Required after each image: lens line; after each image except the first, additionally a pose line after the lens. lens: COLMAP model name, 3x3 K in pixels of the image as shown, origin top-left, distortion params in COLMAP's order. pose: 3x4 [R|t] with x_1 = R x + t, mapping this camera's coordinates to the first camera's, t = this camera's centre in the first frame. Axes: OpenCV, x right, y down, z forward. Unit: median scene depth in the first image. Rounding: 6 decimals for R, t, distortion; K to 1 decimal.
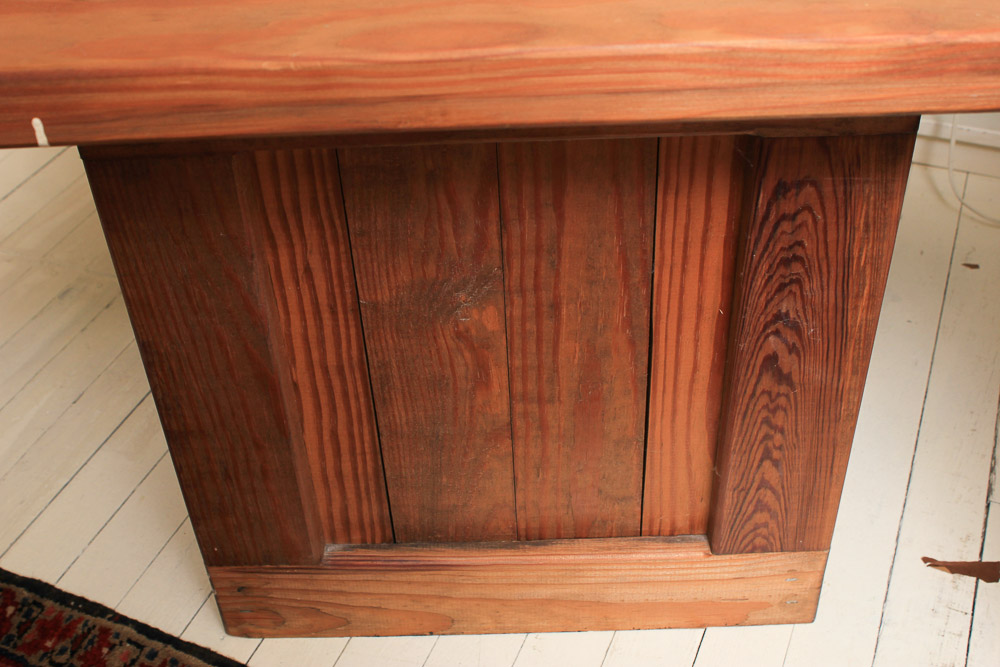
lens RADIAL K [[1188.9, 0, 500.0], [0, 1188.9, 333.5], [0, 0, 1]] dist [-0.050797, 0.021294]
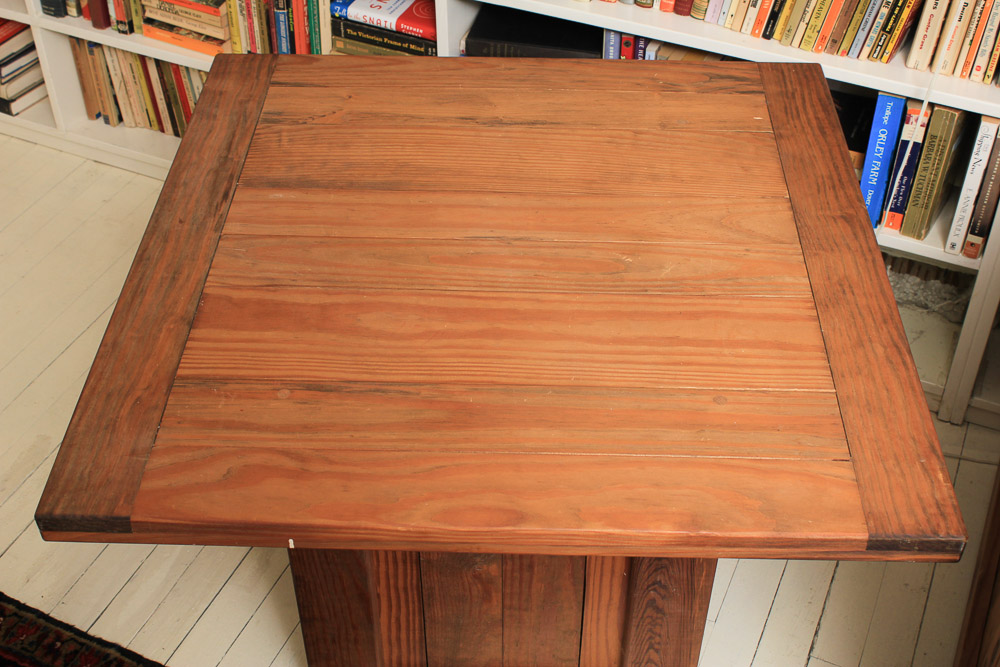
lens RADIAL K [[1281.0, 0, 500.0], [0, 1281.0, 333.5], [0, 0, 1]] dist [-0.025387, -0.027548]
pose [[0.998688, 0.051133, 0.002931, -0.021475], [-0.051213, 0.997670, 0.045074, -0.433709], [-0.000619, -0.045164, 0.998979, -0.847273]]
